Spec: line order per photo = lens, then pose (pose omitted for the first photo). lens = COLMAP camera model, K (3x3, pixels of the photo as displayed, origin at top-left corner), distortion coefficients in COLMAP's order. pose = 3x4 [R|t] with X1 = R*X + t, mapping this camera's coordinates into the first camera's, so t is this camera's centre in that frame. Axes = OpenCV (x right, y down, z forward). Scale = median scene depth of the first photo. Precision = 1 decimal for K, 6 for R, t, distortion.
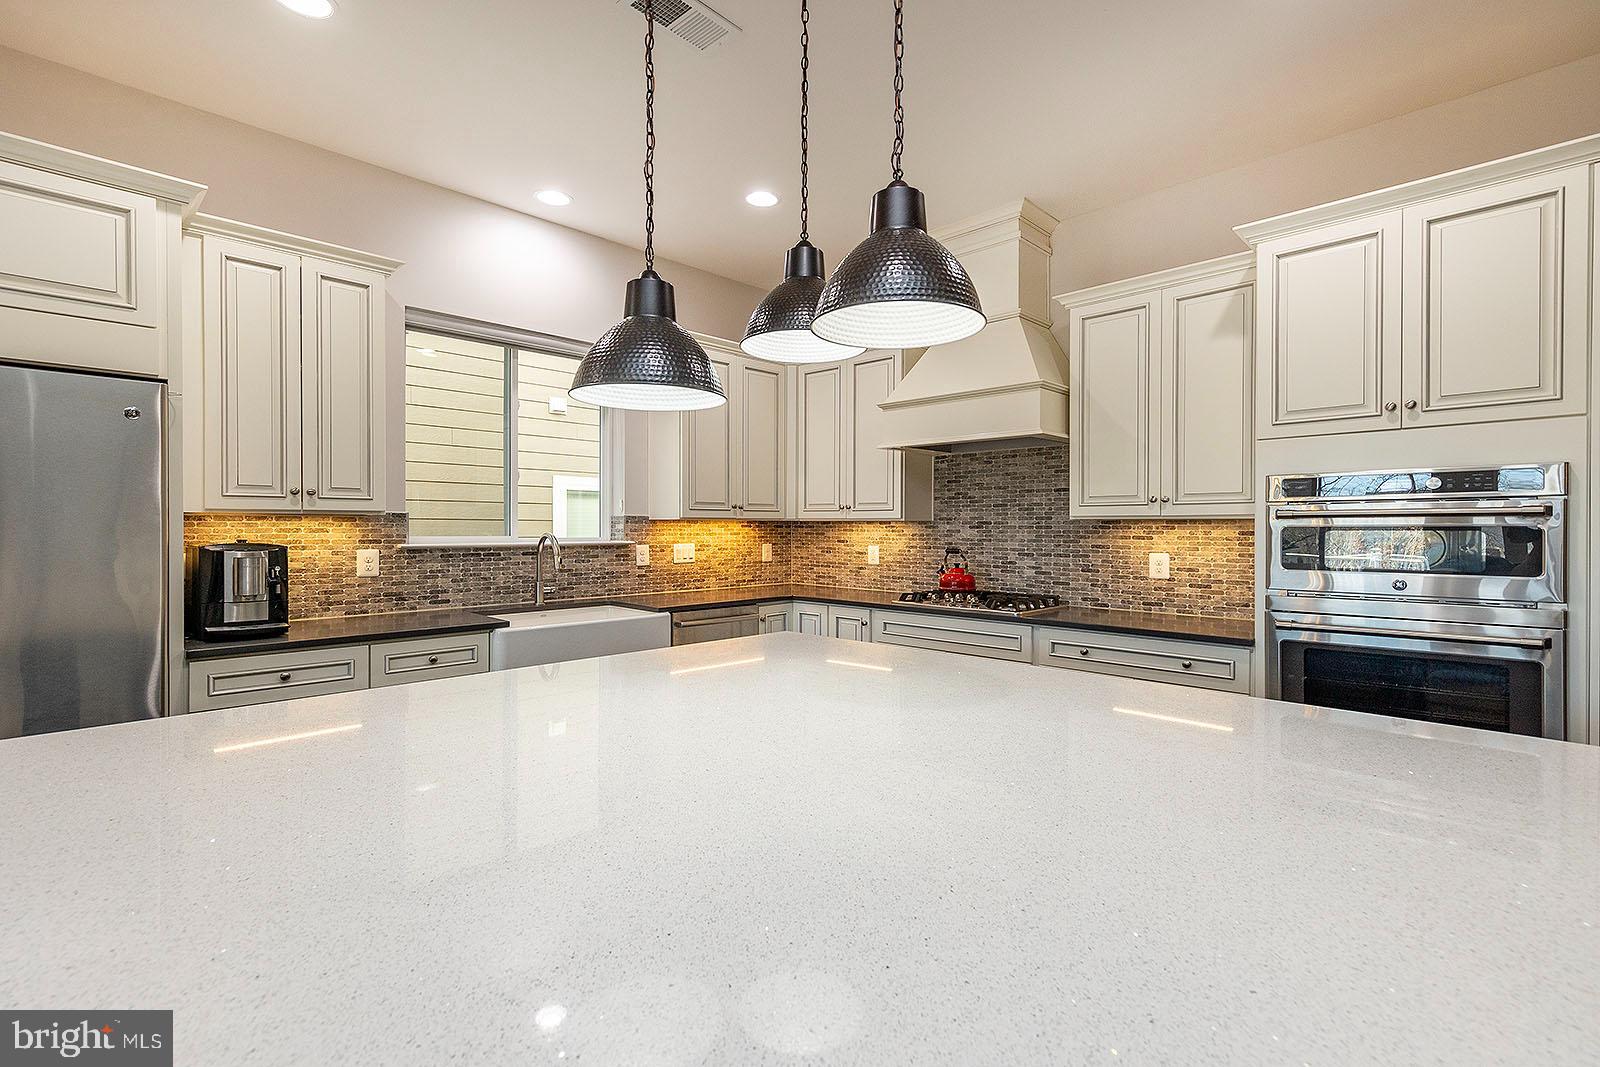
lens RADIAL K [[703.5, 0, 807.5], [0, 703.5, 528.8], [0, 0, 1]] dist [0.001800, 0.000292]
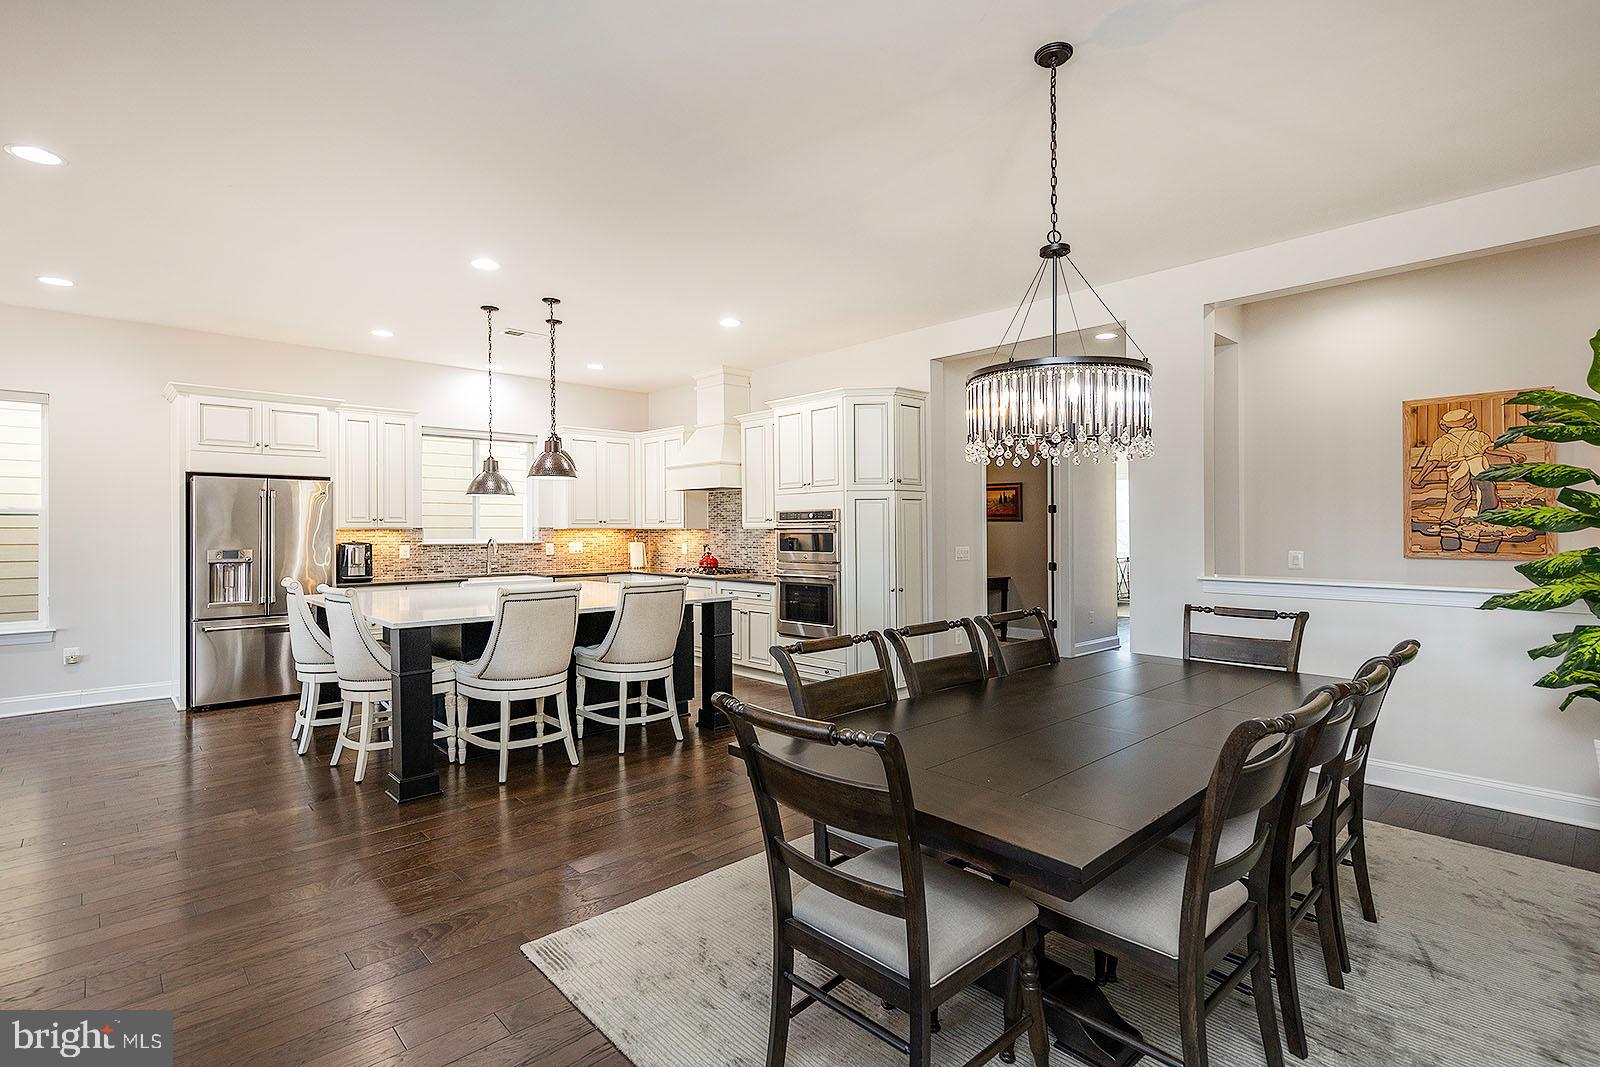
lens RADIAL K [[777.1, 0, 793.8], [0, 777.1, 527.8], [0, 0, 1]] dist [0.000795, 0.000557]
pose [[0.996302, -0.005957, -0.085718, 0.657719], [0.005670, 0.999977, -0.003593, -0.007161], [0.085737, 0.003094, 0.996313, -1.089872]]
